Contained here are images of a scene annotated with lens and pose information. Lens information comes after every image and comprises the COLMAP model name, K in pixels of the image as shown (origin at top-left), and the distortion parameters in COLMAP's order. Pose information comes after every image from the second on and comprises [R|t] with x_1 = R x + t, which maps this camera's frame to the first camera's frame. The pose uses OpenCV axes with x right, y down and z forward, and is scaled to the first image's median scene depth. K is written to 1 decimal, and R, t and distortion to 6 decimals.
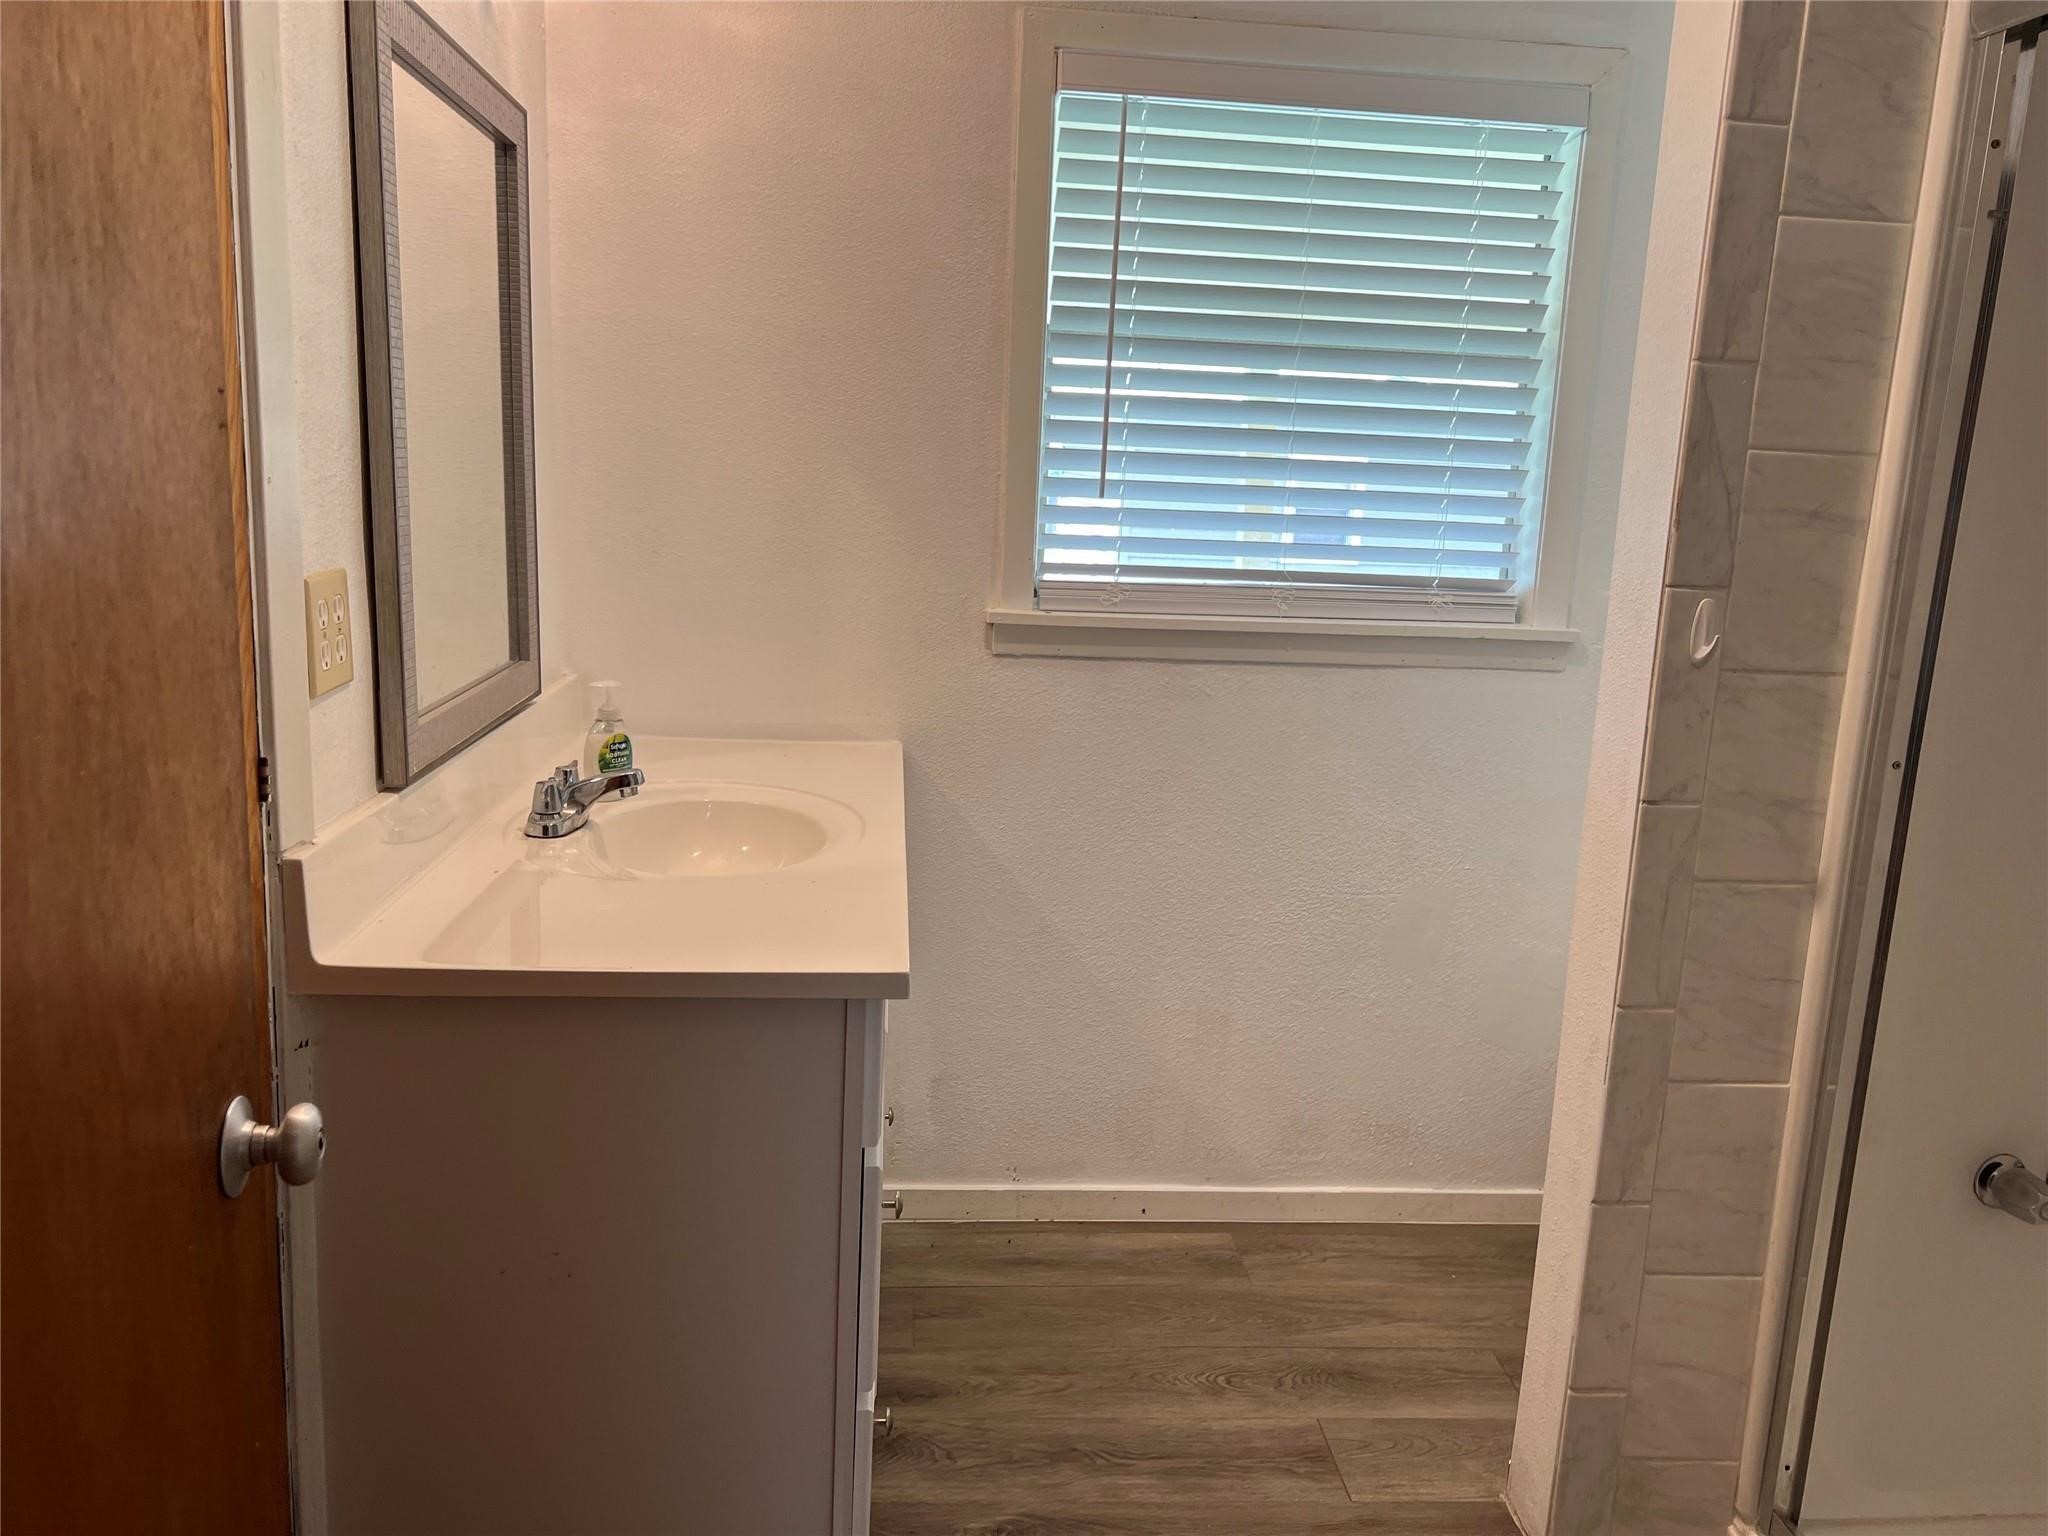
lens RADIAL K [[1541.5, 0, 1016.3], [0, 1541.5, 759.2], [0, 0, 1]] dist [0.039855, -0.068075]
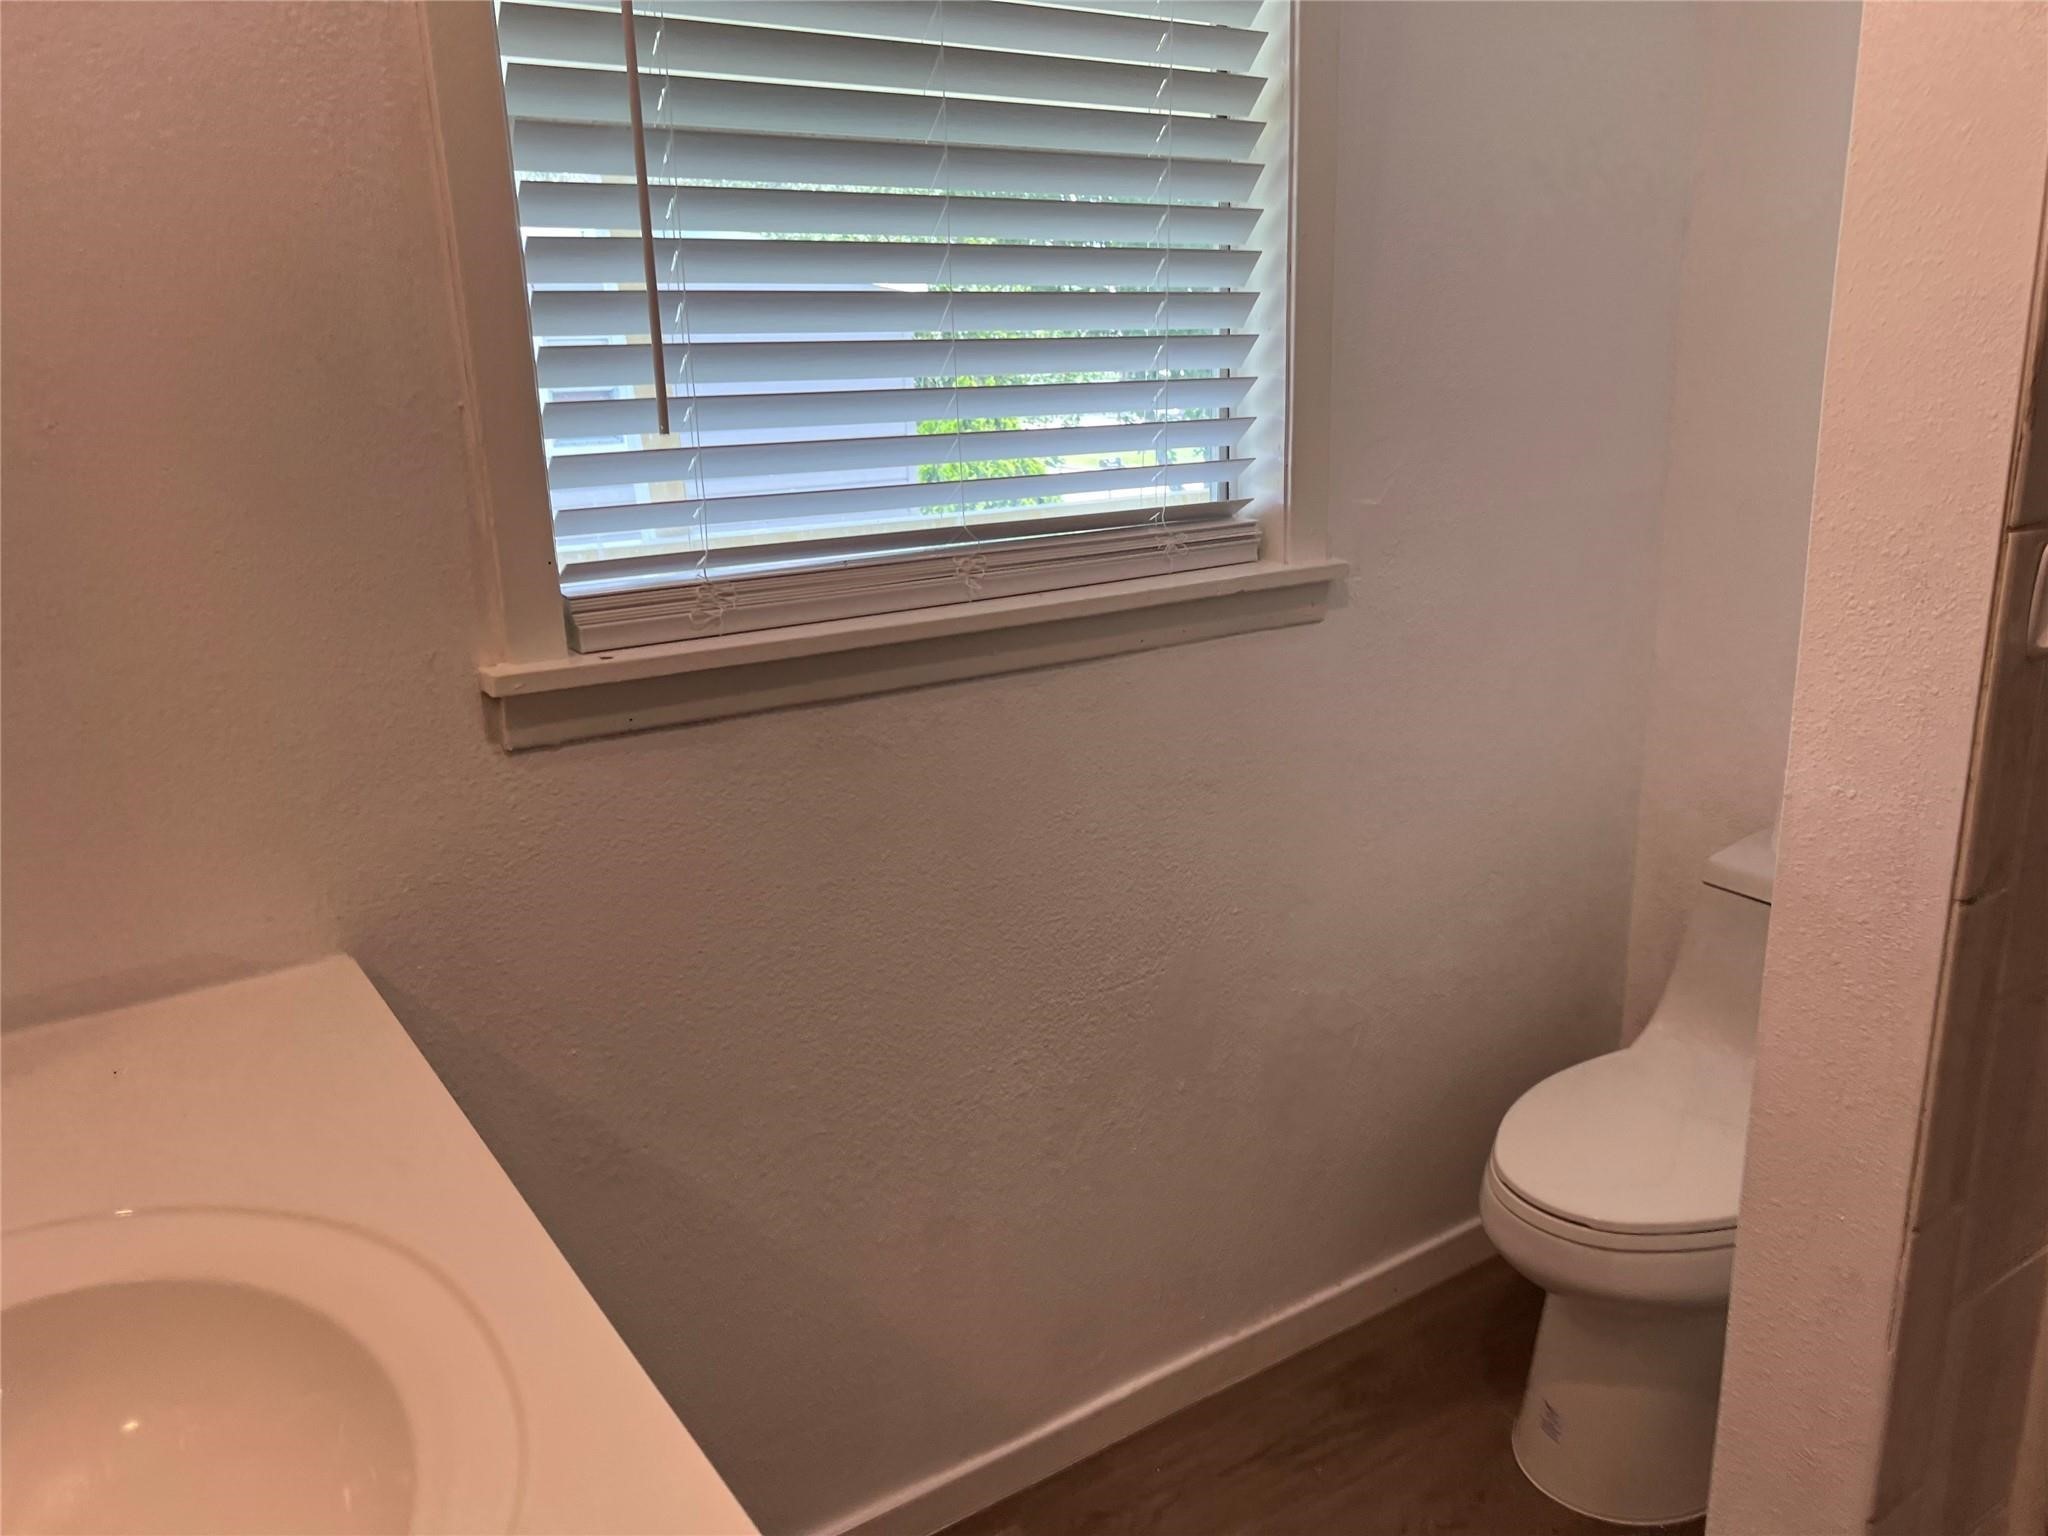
lens RADIAL K [[1541.5, 0, 1037.6], [0, 1541.5, 784.3], [0, 0, 1]] dist [0.039855, -0.068075]
pose [[0.865491, -0.199447, 0.459507, -0.125199], [0.154720, 0.978901, 0.133470, -0.119993], [-0.476432, -0.044422, 0.878088, 0.537749]]
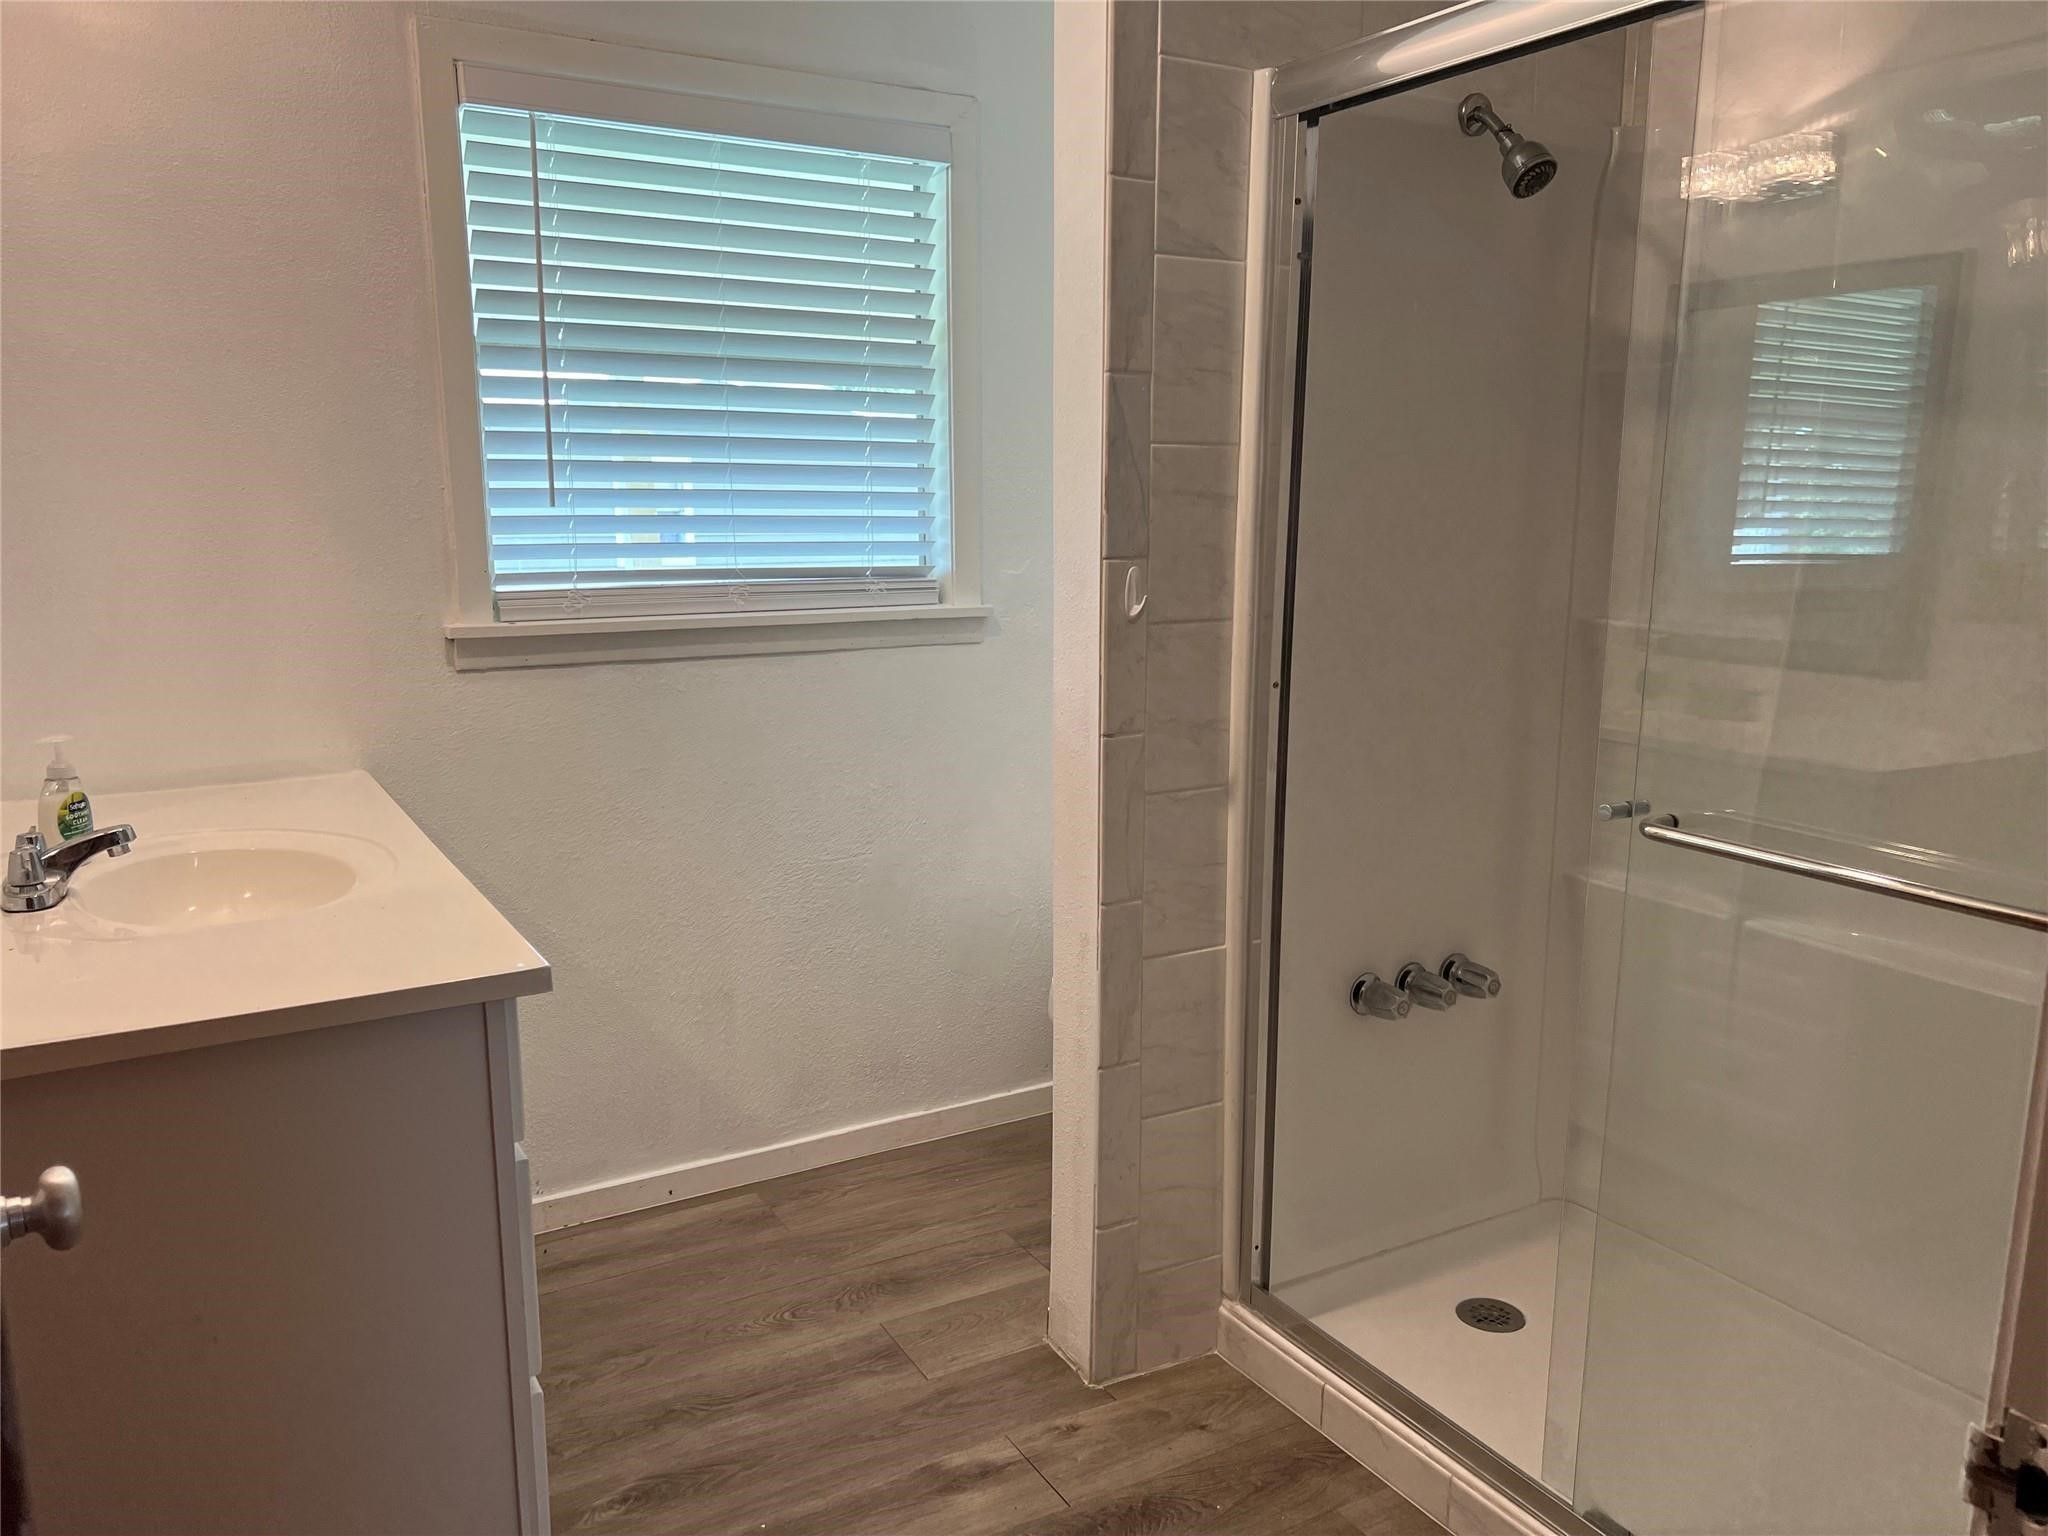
lens RADIAL K [[1541.5, 0, 1031.4], [0, 1541.5, 786.7], [0, 0, 1]] dist [0.039855, -0.068075]
pose [[0.898887, -0.124522, 0.420116, -0.132956], [0.117460, 0.992157, 0.042754, 0.007344], [-0.422145, 0.010915, 0.906463, -0.063756]]
